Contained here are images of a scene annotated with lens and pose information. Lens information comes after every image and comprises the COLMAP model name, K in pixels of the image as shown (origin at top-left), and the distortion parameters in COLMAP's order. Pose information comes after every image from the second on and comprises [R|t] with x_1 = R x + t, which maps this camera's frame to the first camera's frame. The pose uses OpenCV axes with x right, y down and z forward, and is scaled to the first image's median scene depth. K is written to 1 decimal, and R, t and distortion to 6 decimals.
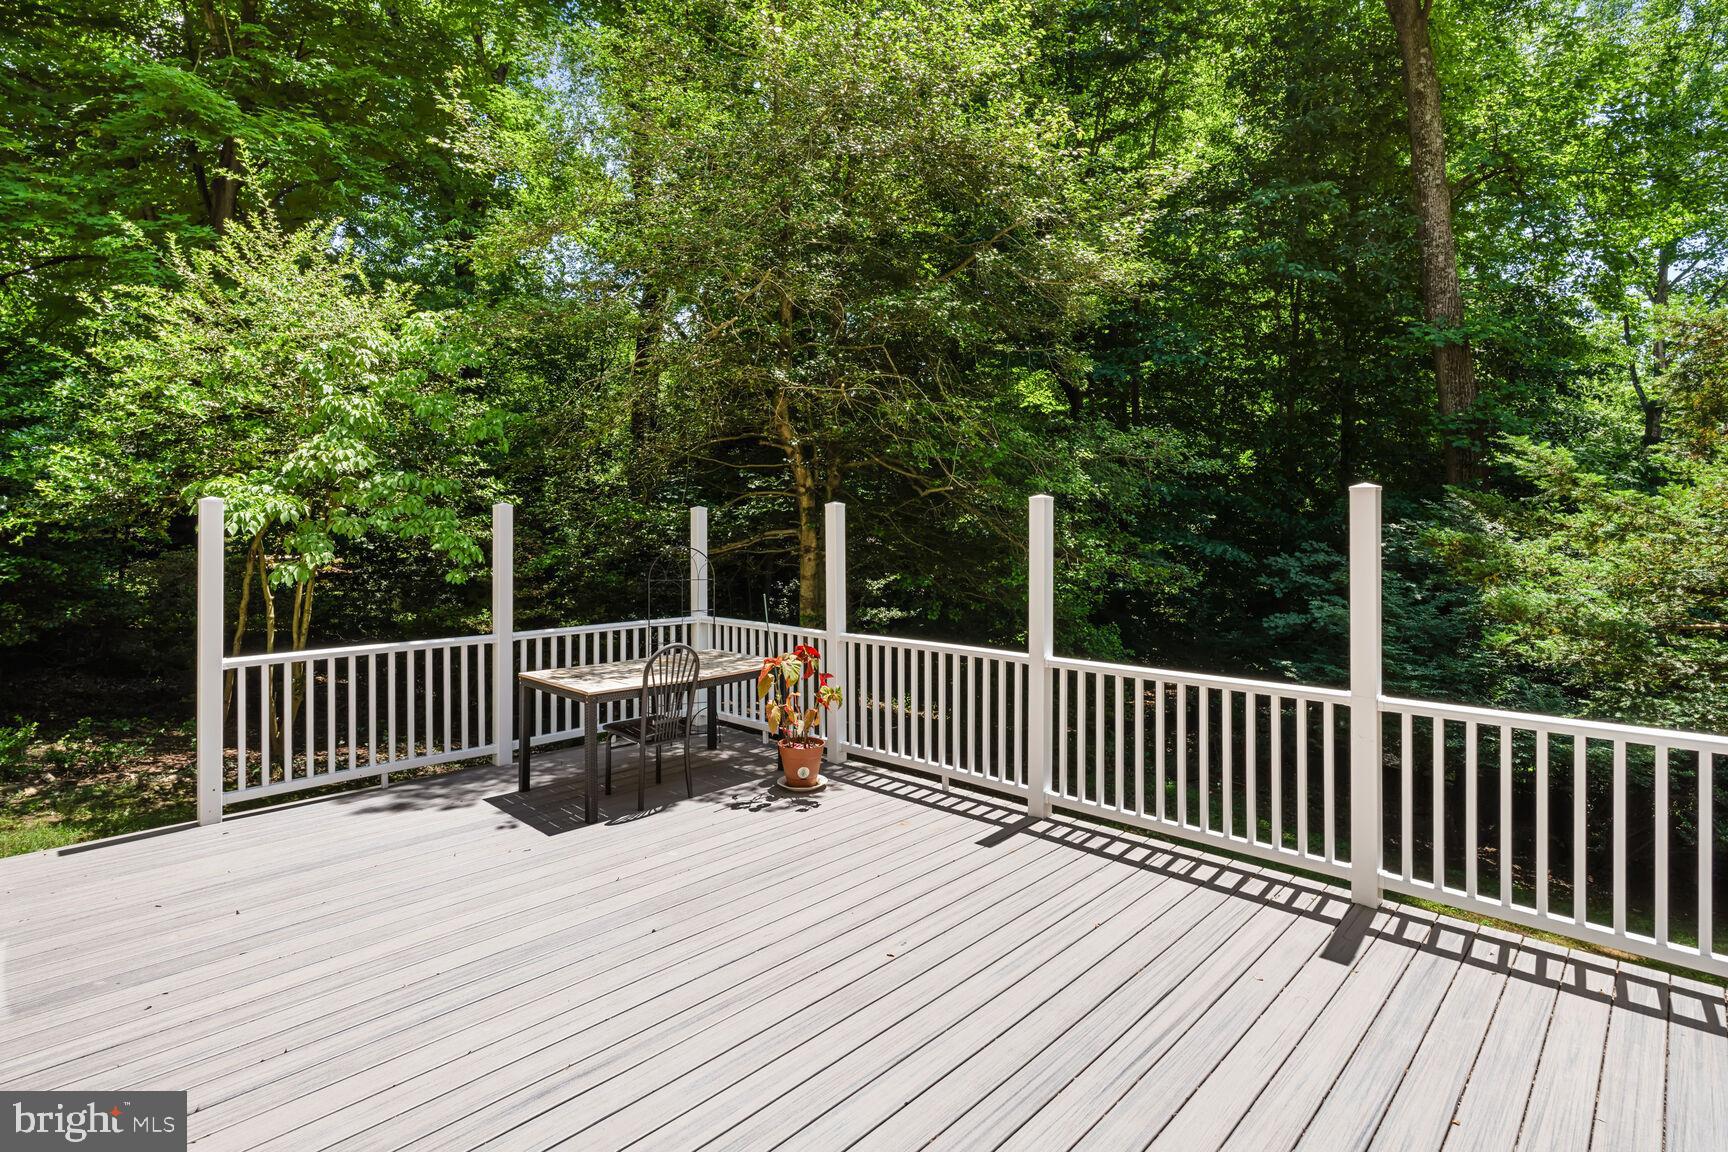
lens RADIAL K [[832.0, 0, 884.6], [0, 832.0, 522.7], [0, 0, 1]] dist [-0.005131, 0.003745]
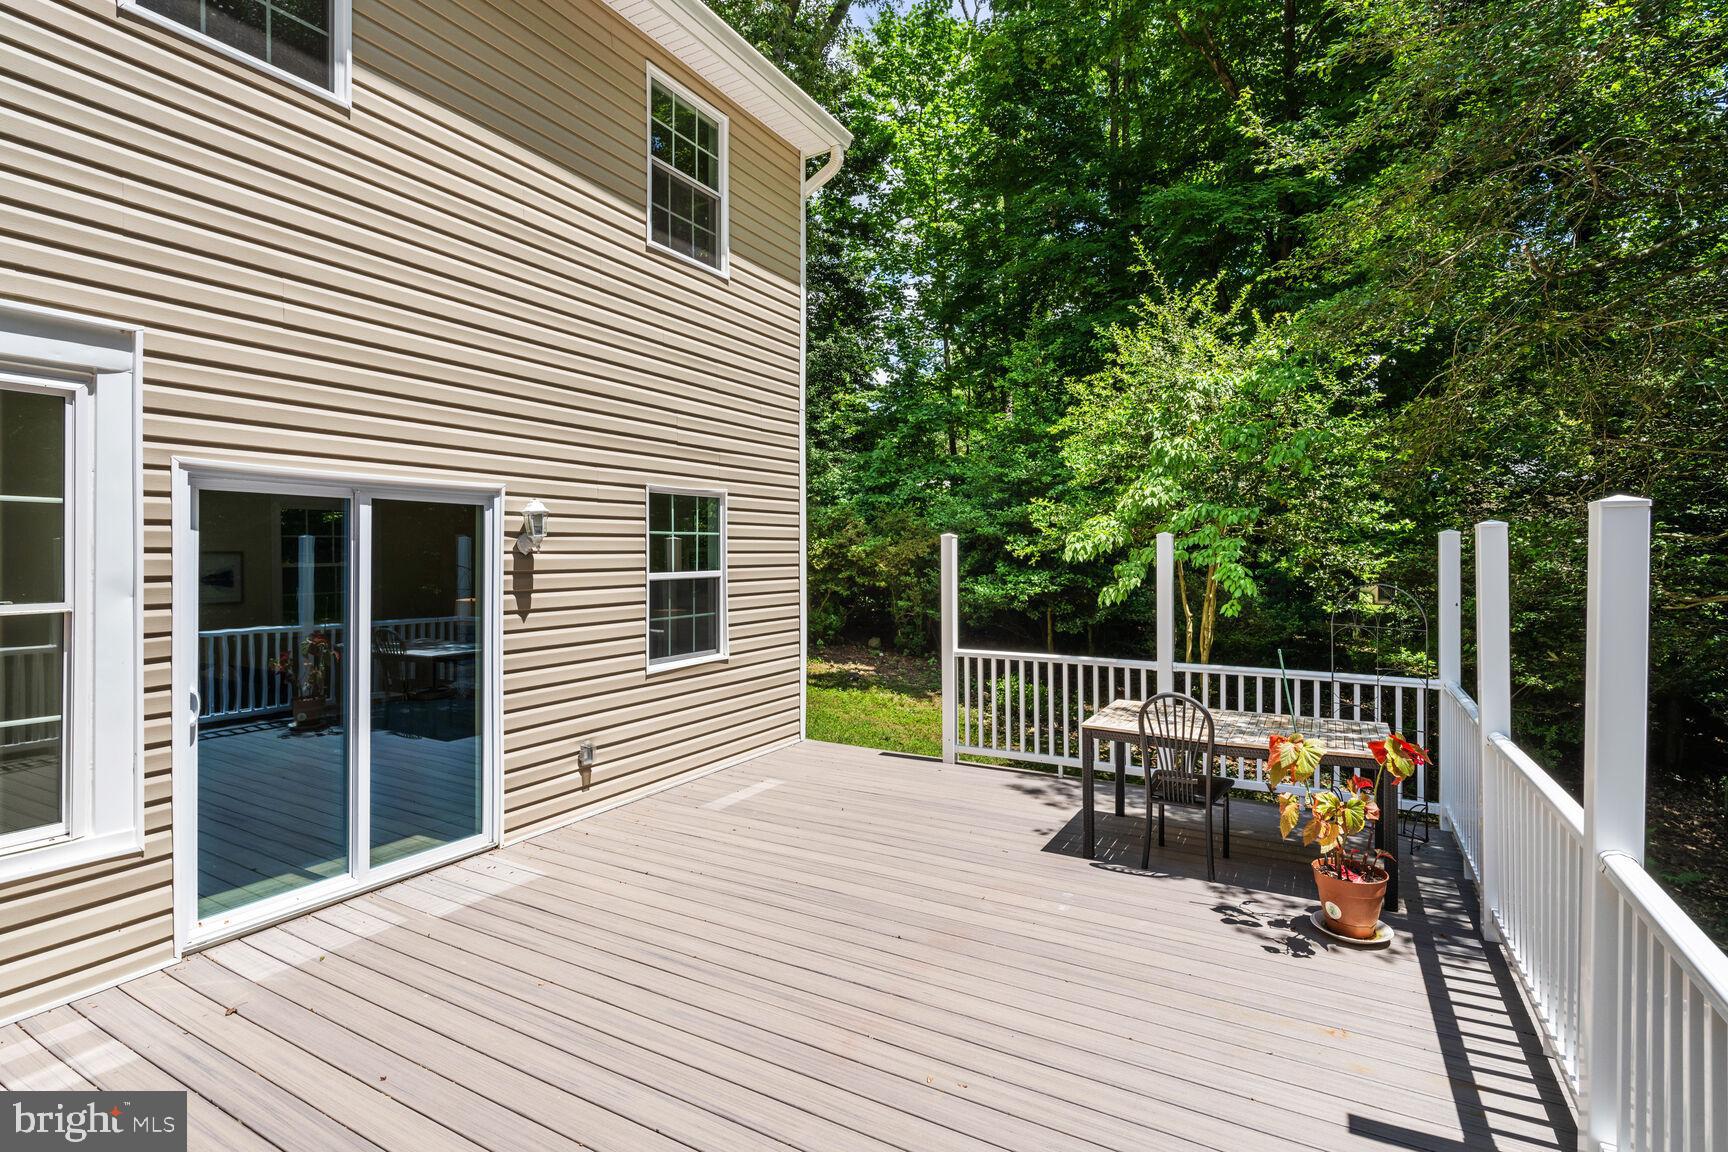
lens RADIAL K [[832.0, 0, 864.7], [0, 832.0, 569.5], [0, 0, 1]] dist [-0.005131, 0.003745]
pose [[0.258228, 0.022072, -0.965832, 0.502170], [0.001893, 0.999725, 0.023353, -0.004050], [0.966082, -0.007859, 0.258115, 0.470059]]
